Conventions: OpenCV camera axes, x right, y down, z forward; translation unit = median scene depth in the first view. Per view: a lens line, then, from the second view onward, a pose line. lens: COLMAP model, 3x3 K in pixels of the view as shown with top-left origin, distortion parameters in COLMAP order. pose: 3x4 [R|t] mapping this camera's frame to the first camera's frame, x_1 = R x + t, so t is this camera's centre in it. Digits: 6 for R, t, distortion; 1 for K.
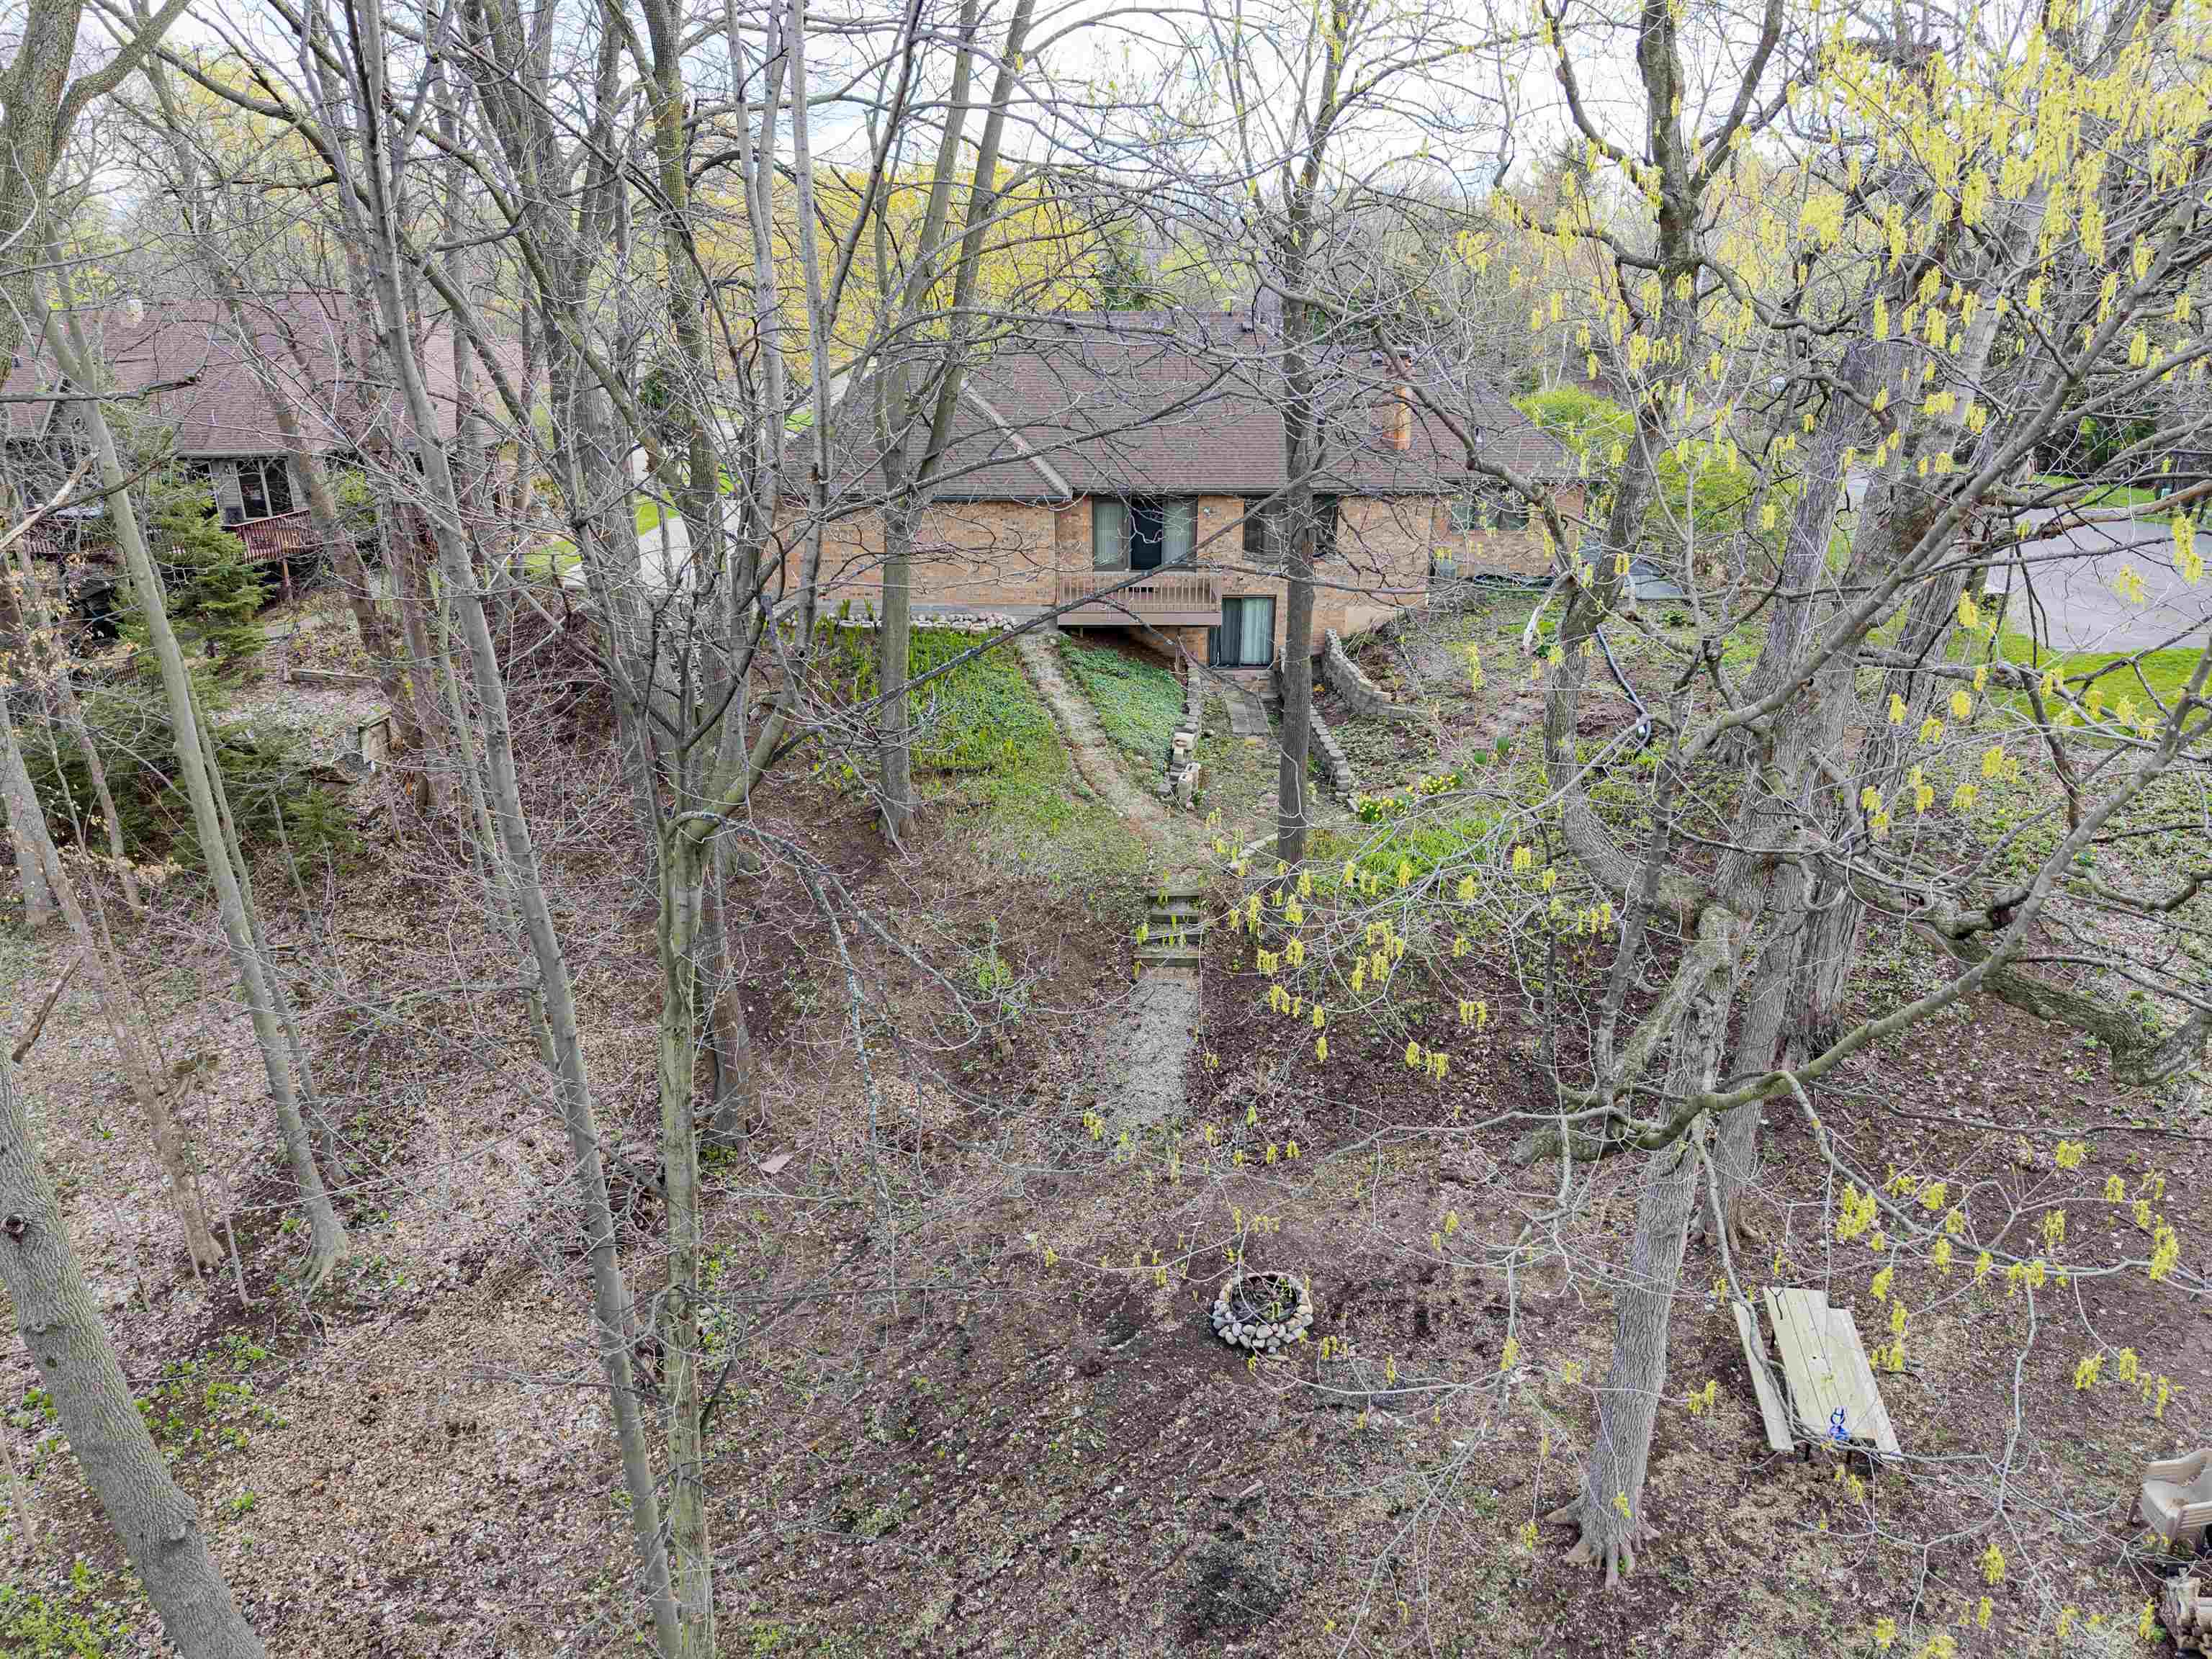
lens RADIAL K [[1470.6, 0, 1109.8], [0, 1470.6, 837.6], [0, 0, 1]] dist [0.030815, -0.033435]
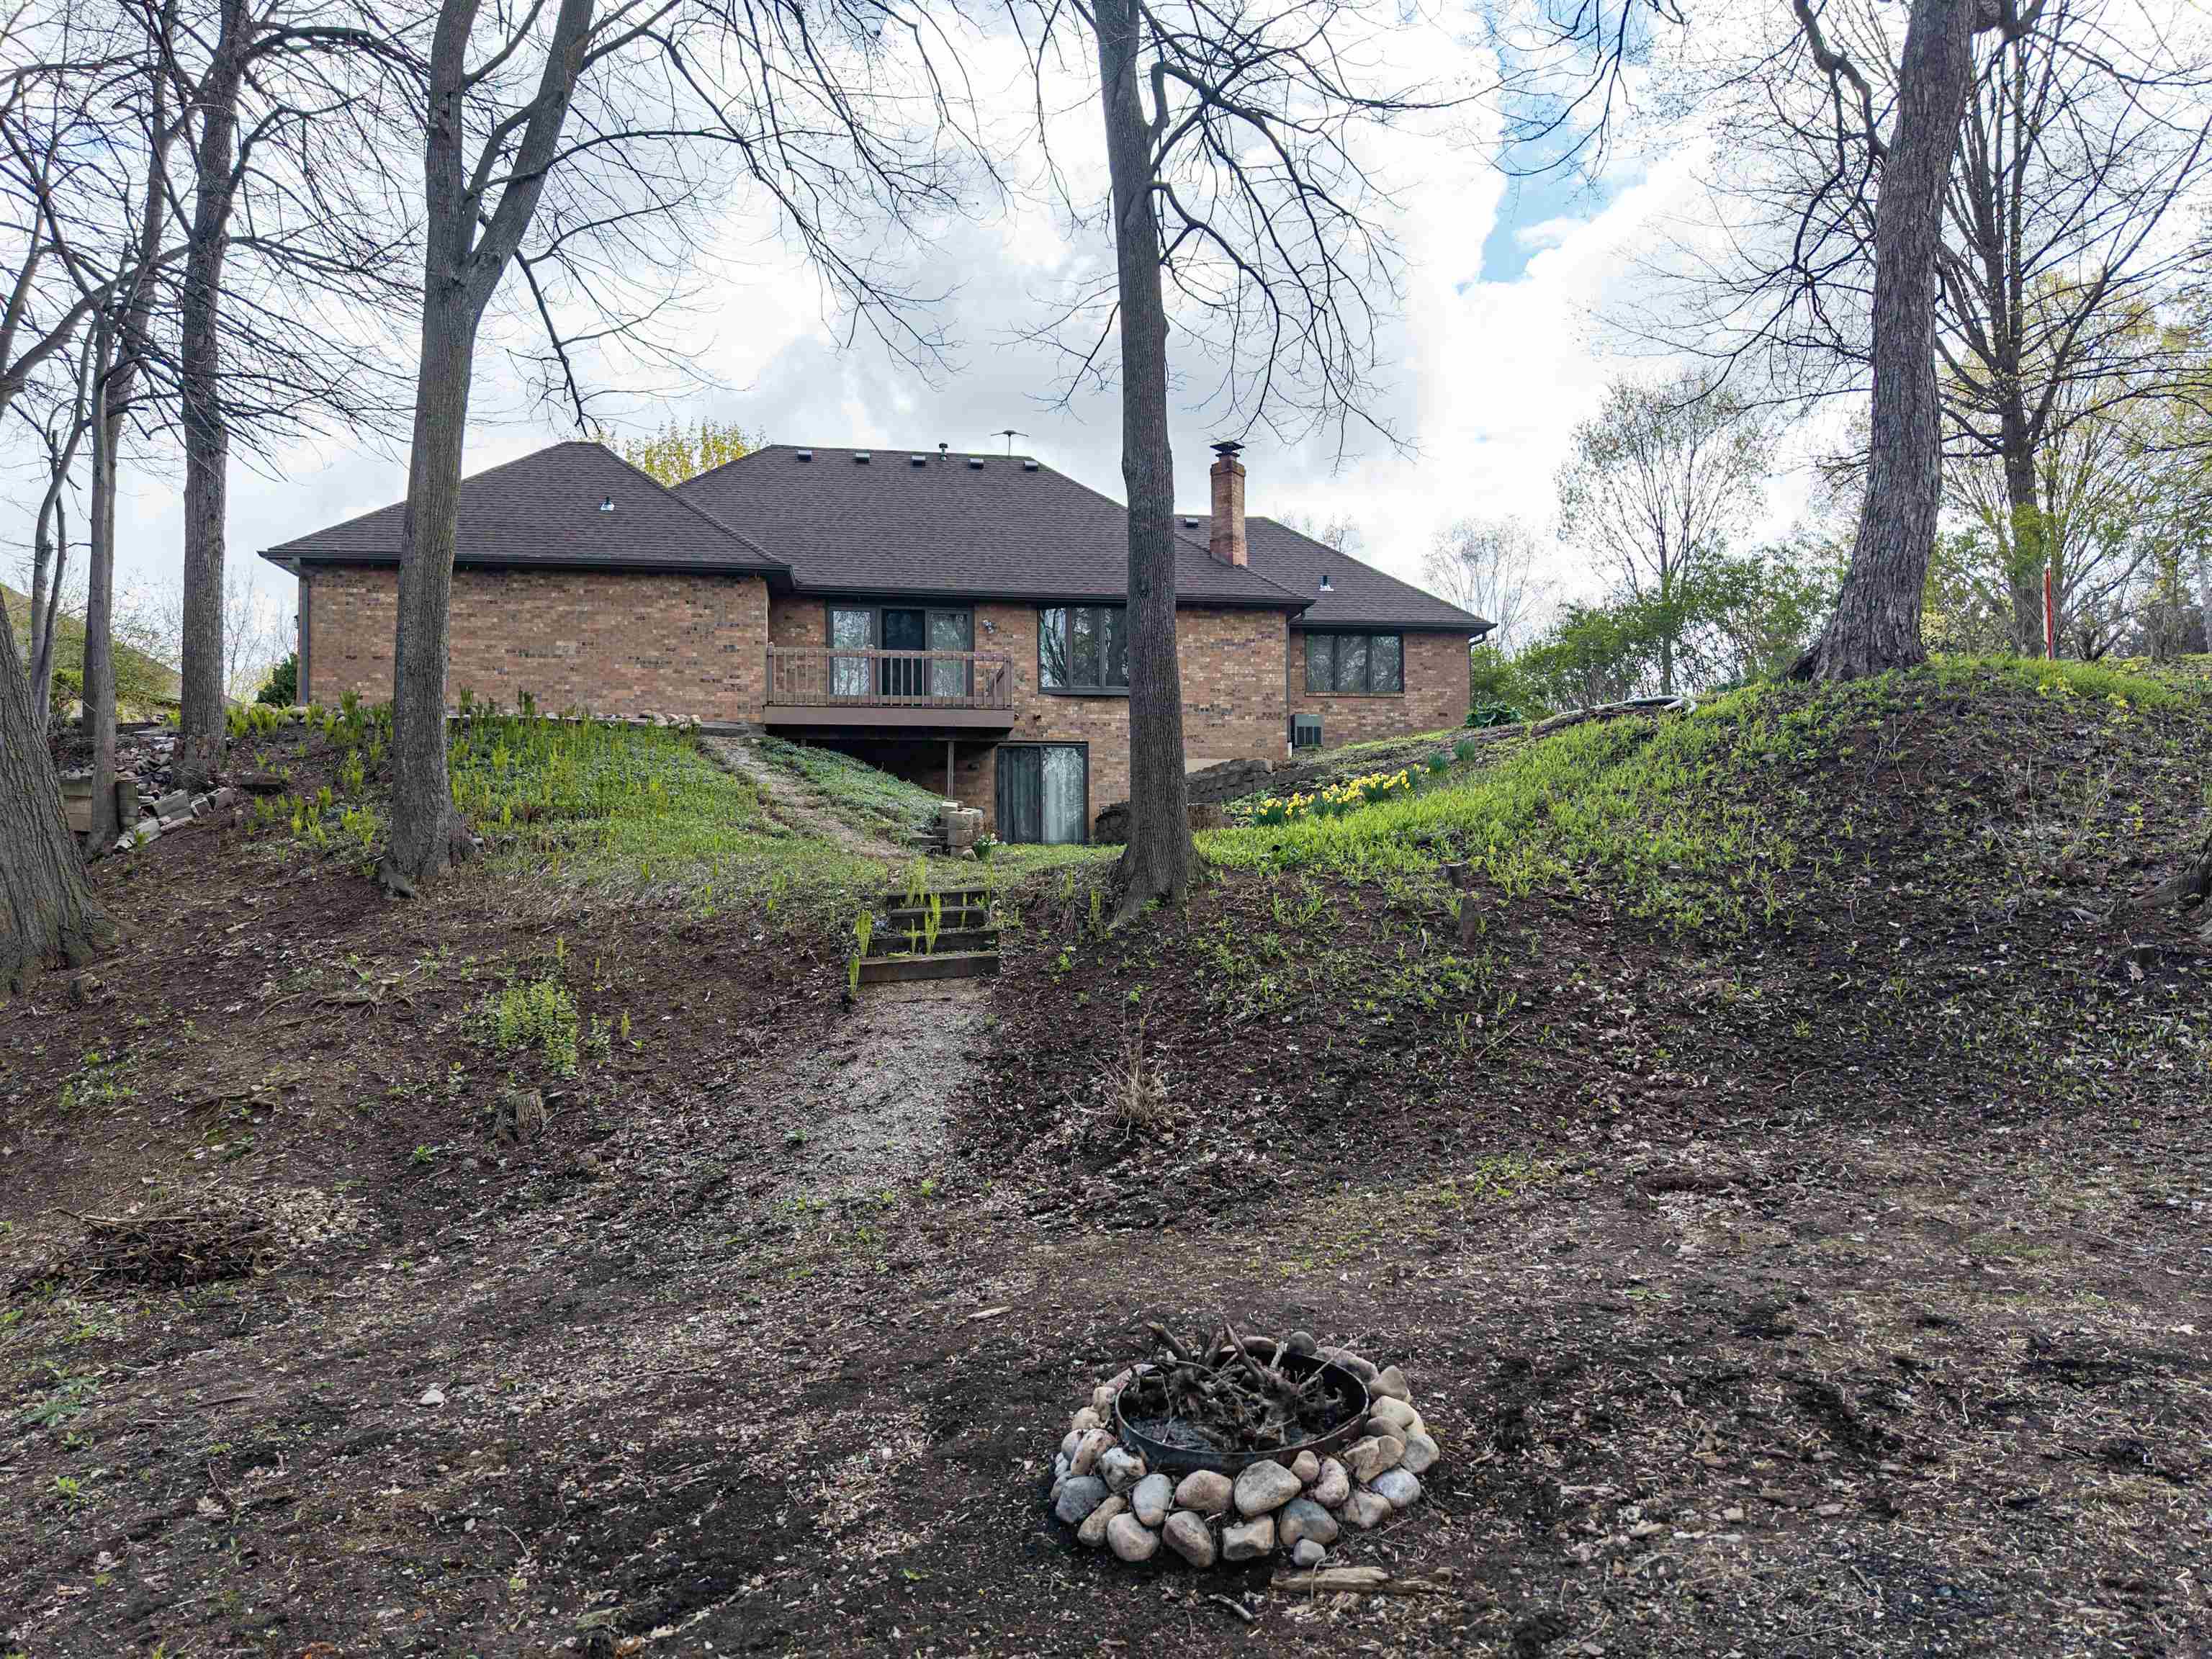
lens RADIAL K [[1470.6, 0, 1112.2], [0, 1470.6, 827.9], [0, 0, 1]] dist [0.030815, -0.033435]
pose [[0.989689, -0.005451, 0.143126, 0.037784], [0.063762, 0.911564, -0.406185, 0.280167], [-0.128254, 0.411123, 0.902512, 0.621469]]
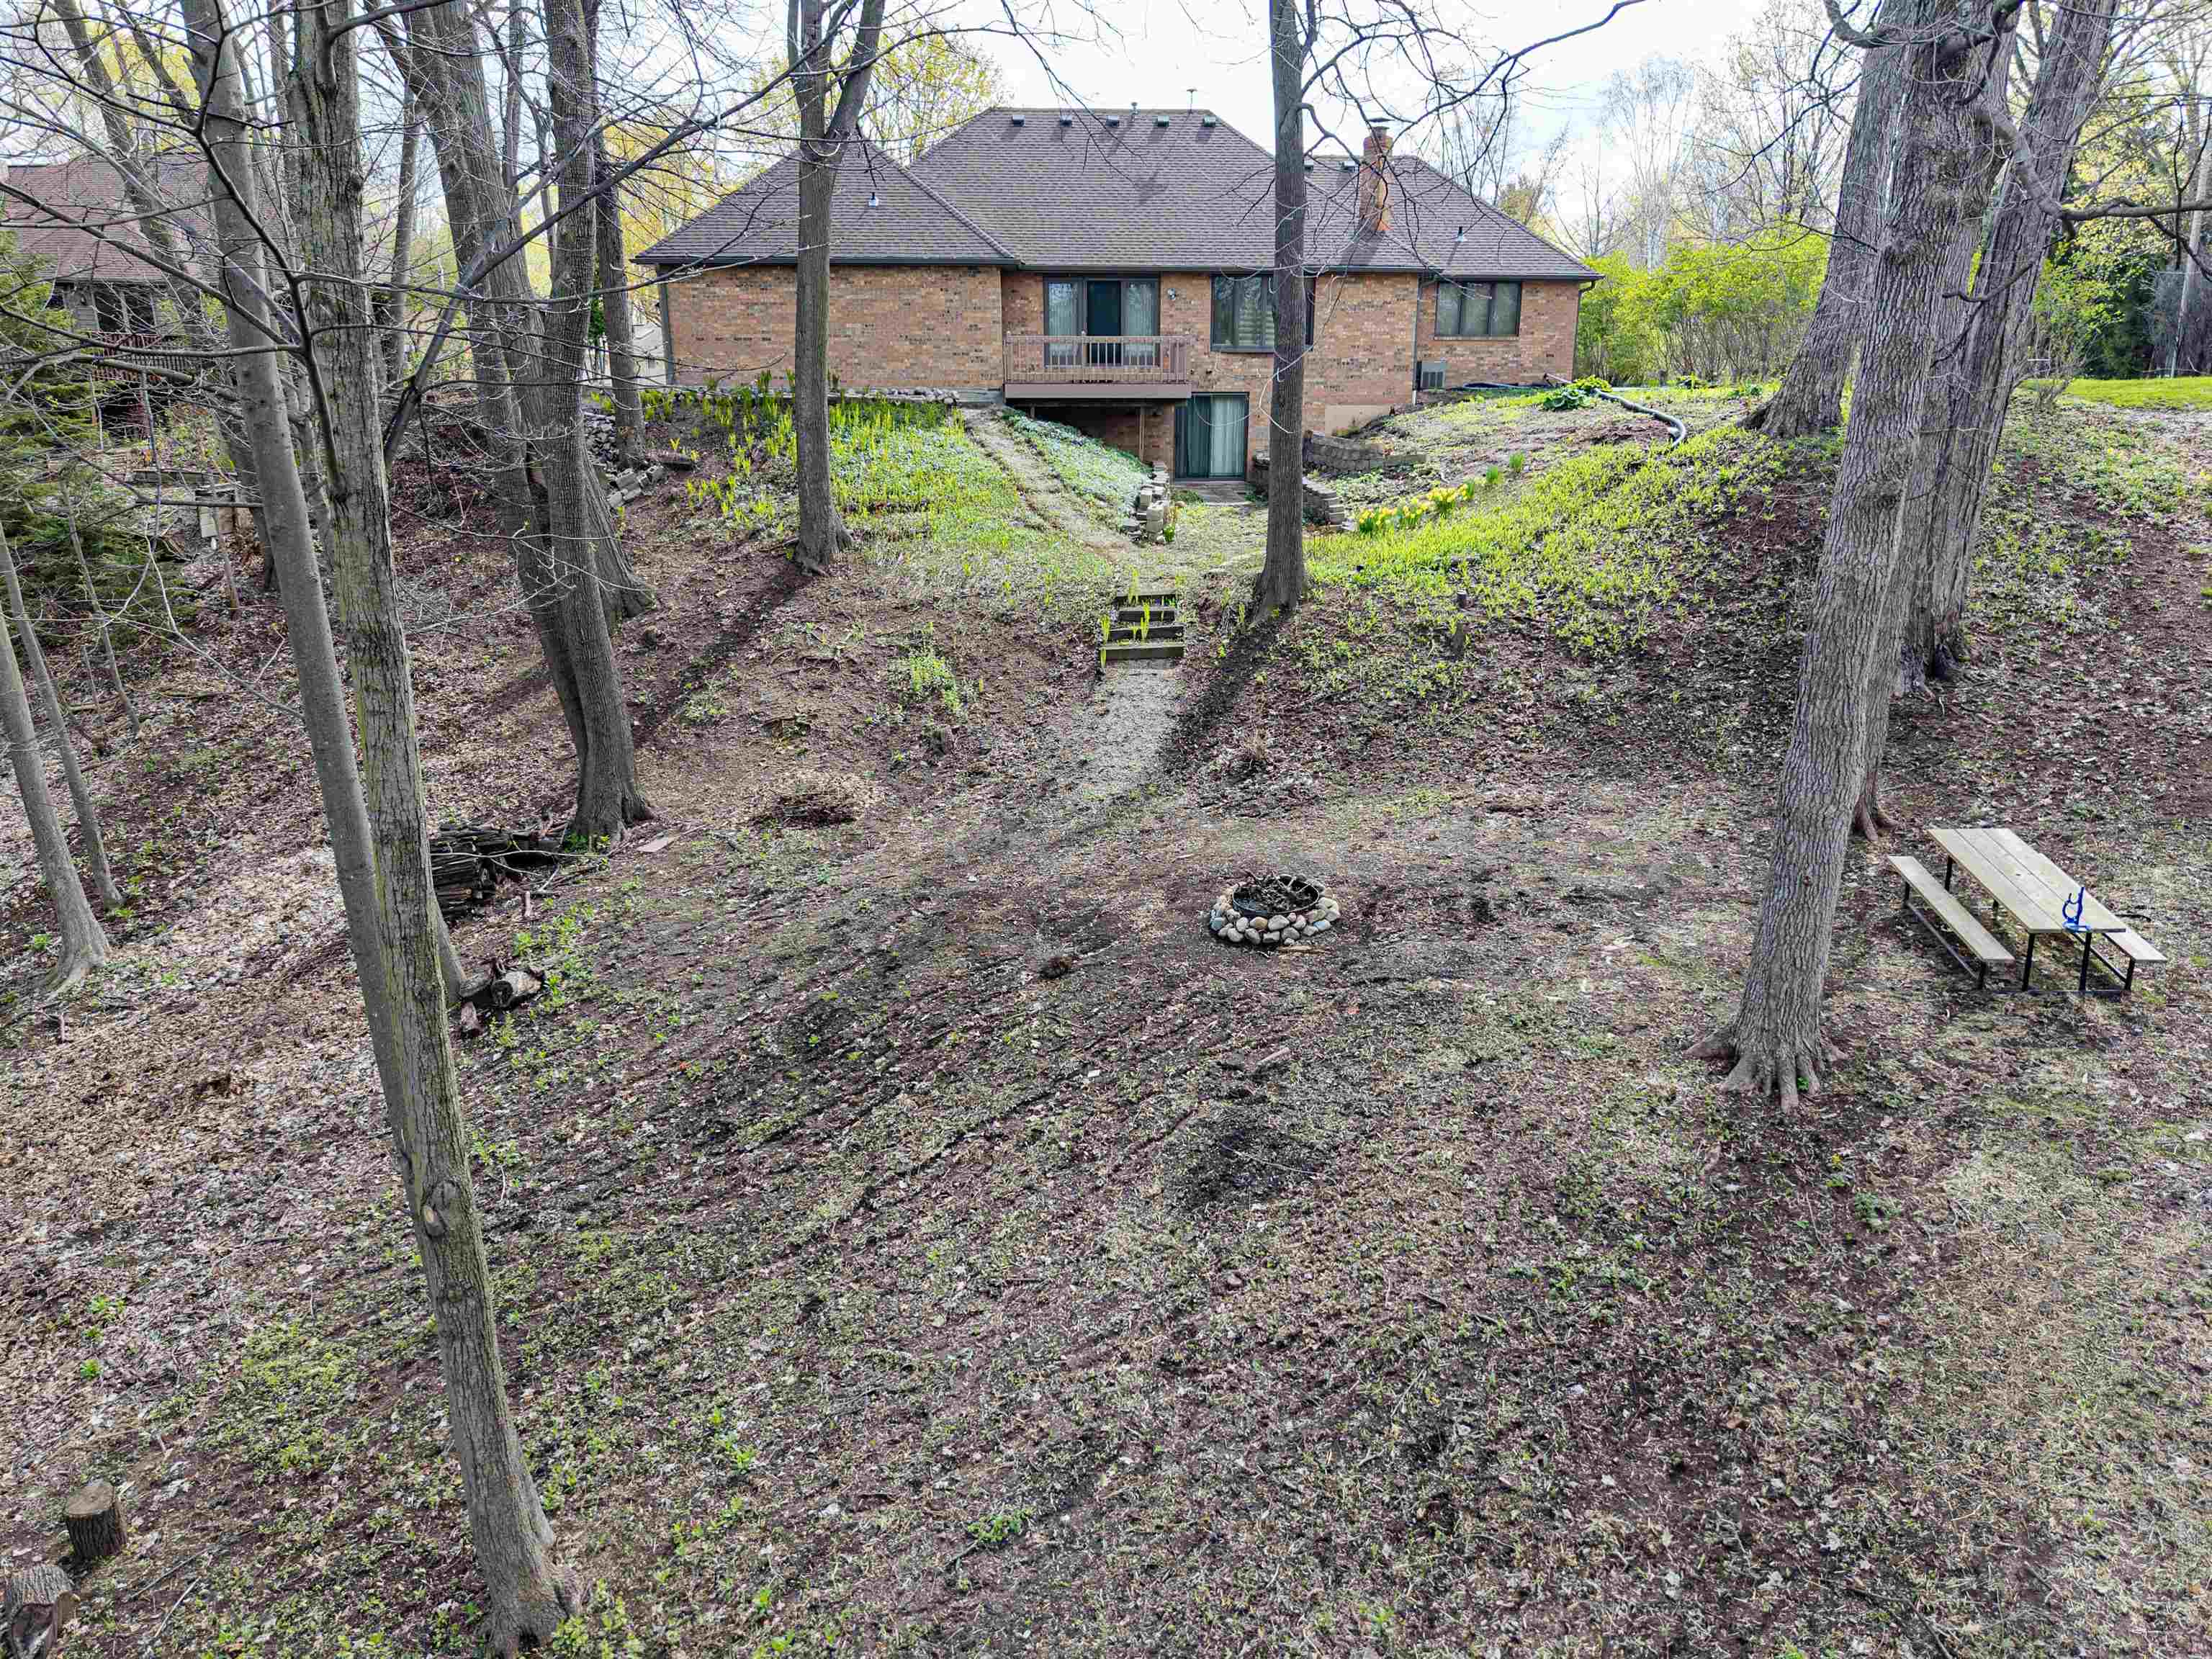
lens RADIAL K [[1470.6, 0, 1108.5], [0, 1470.6, 836.2], [0, 0, 1]] dist [0.030815, -0.033435]
pose [[0.999464, -0.013289, 0.029921, -0.005170], [0.015422, 0.997269, -0.072227, 0.289187], [-0.028879, 0.072649, 0.996939, 0.201234]]
